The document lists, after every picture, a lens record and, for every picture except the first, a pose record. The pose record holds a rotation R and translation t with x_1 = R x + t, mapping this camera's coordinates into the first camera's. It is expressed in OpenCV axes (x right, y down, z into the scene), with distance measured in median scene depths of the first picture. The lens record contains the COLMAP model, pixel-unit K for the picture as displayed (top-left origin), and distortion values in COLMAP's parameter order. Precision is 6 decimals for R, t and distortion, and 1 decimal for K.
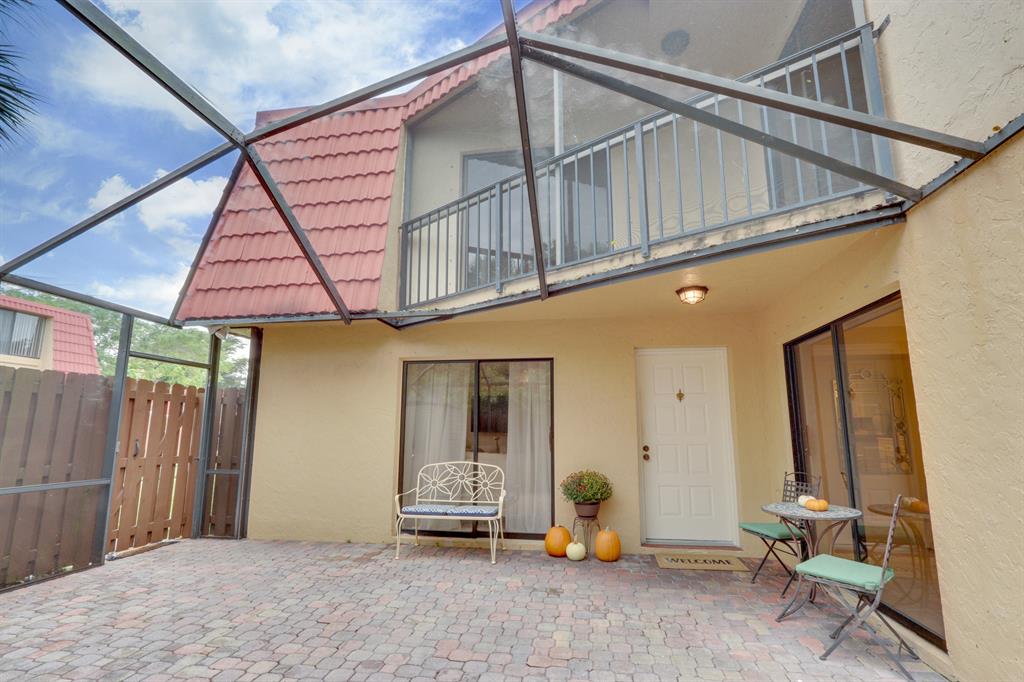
lens RADIAL K [[470.1, 0, 510.8], [0, 470.1, 355.2], [0, 0, 1]] dist [-0.024321, 0.006237]
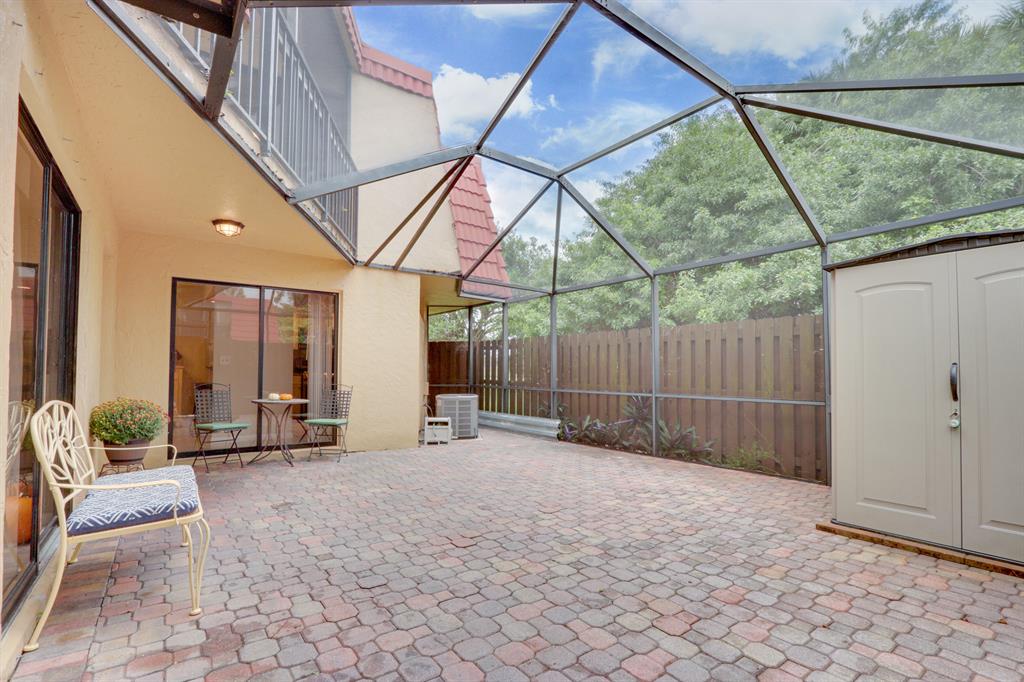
lens RADIAL K [[470.1, 0, 510.8], [0, 470.1, 355.2], [0, 0, 1]] dist [-0.024321, 0.006237]
pose [[-0.717906, 0.017154, 0.695929, -1.163495], [-0.118667, 0.982049, -0.146620, 0.339074], [-0.685952, -0.187843, -0.702983, 1.738583]]
